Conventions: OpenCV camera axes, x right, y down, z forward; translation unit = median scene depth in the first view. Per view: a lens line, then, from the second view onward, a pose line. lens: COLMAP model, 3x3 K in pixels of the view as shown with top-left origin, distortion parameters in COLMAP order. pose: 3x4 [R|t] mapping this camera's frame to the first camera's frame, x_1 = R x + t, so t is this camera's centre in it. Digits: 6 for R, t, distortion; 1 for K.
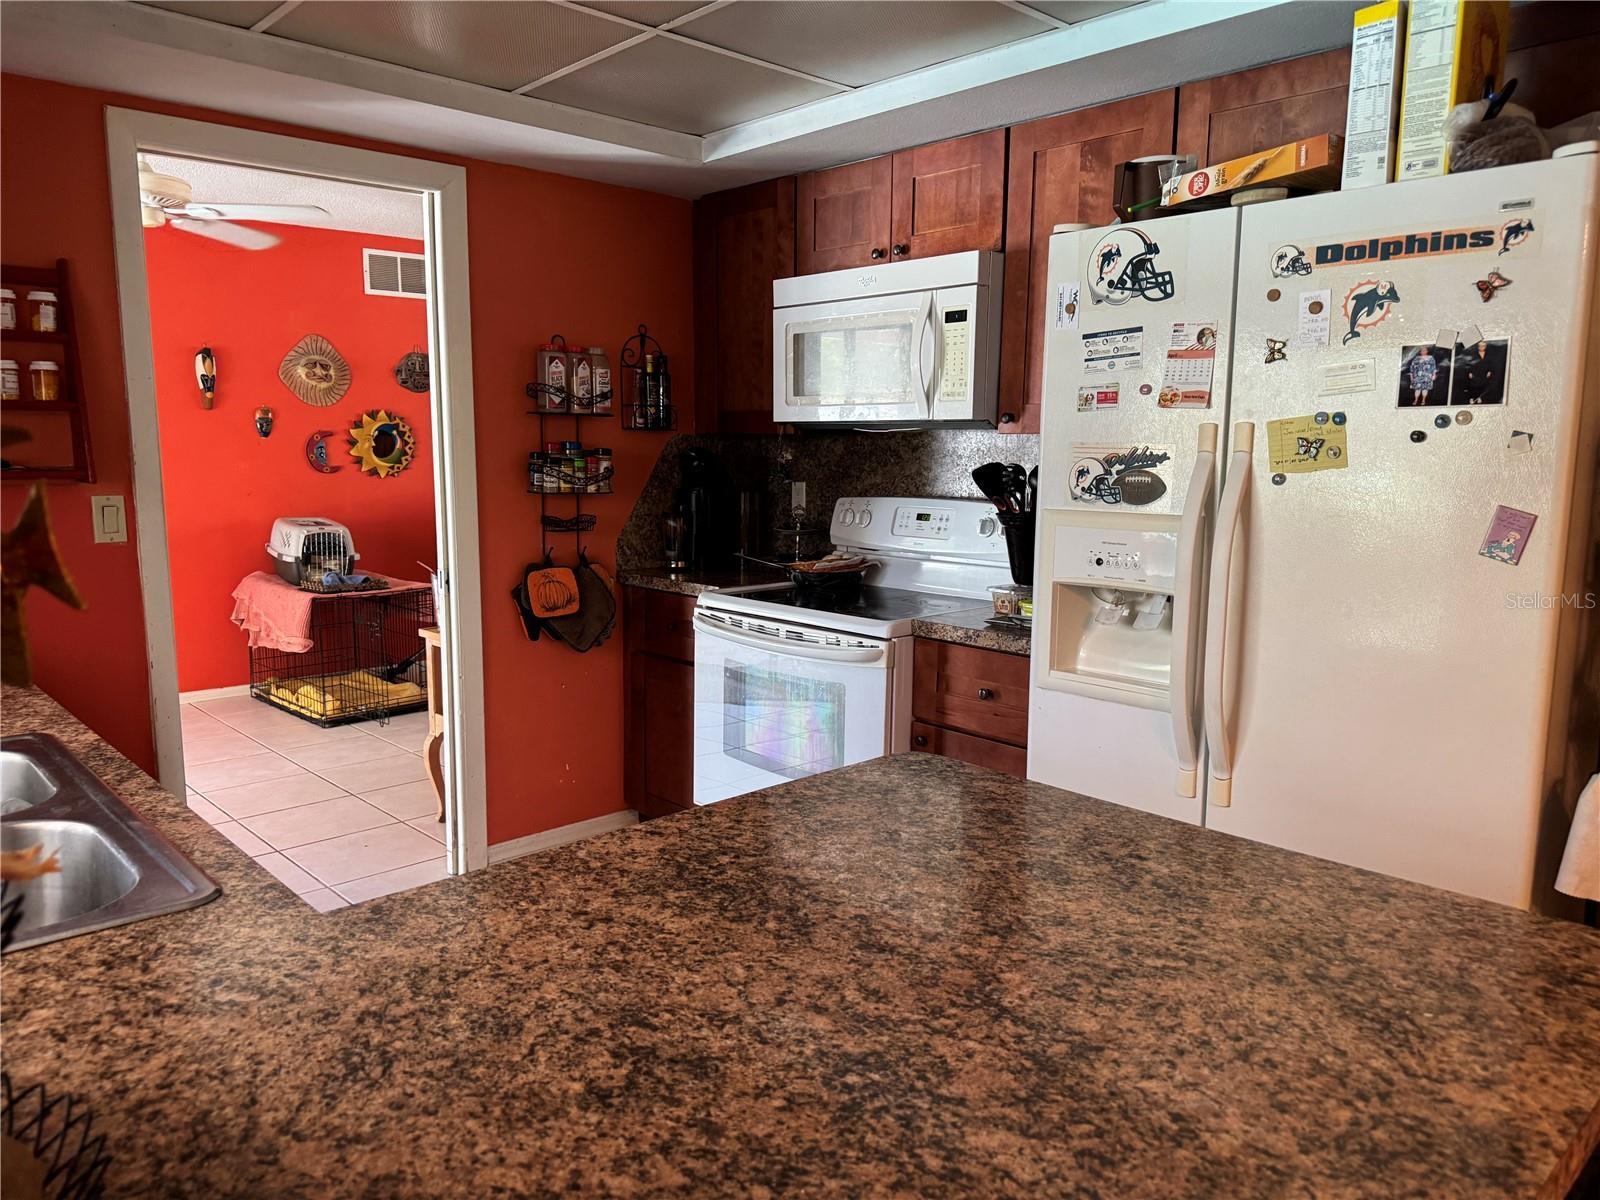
lens RADIAL K [[1137.5, 0, 796.1], [0, 1137.5, 606.7], [0, 0, 1]] dist [0.016503, -0.017165]
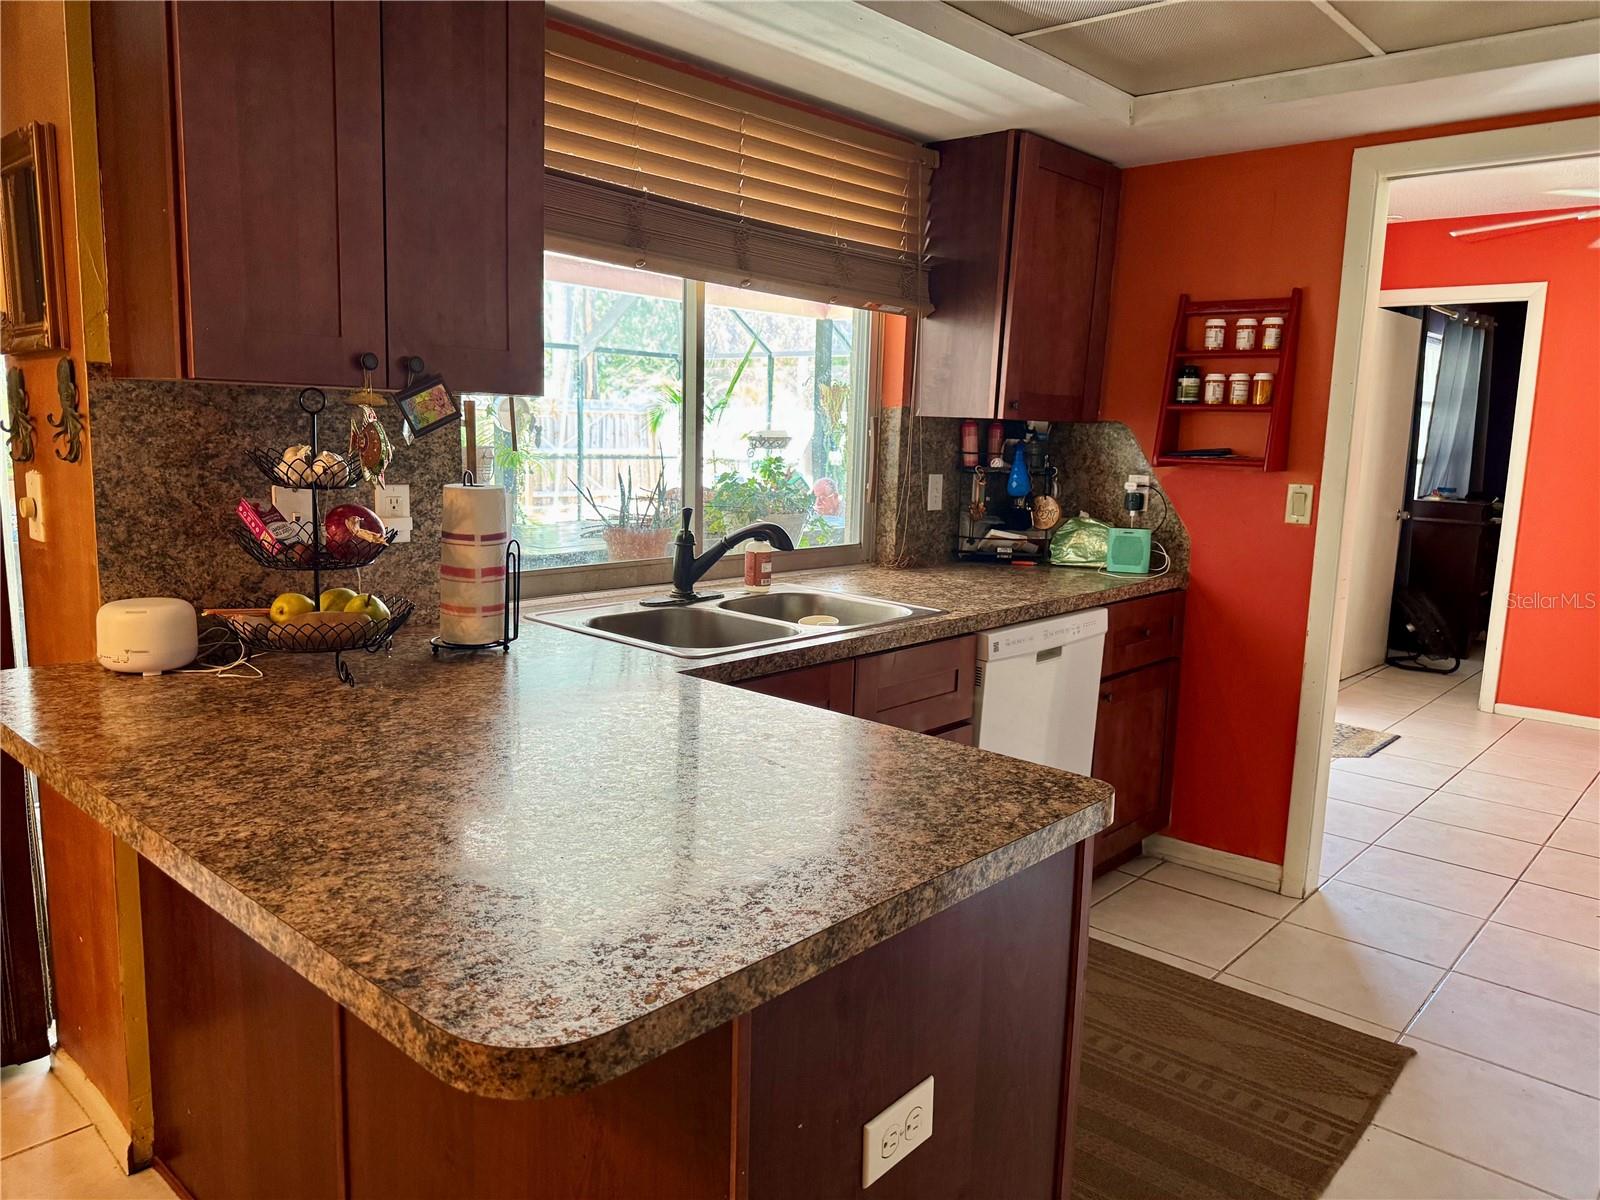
lens RADIAL K [[1137.5, 0, 797.1], [0, 1137.5, 596.1], [0, 0, 1]] dist [0.016503, -0.017165]
pose [[0.085456, 0.153311, -0.984476, 1.903749], [-0.176475, 0.974797, 0.136485, -0.188274], [0.980589, 0.162072, 0.110358, 1.332419]]
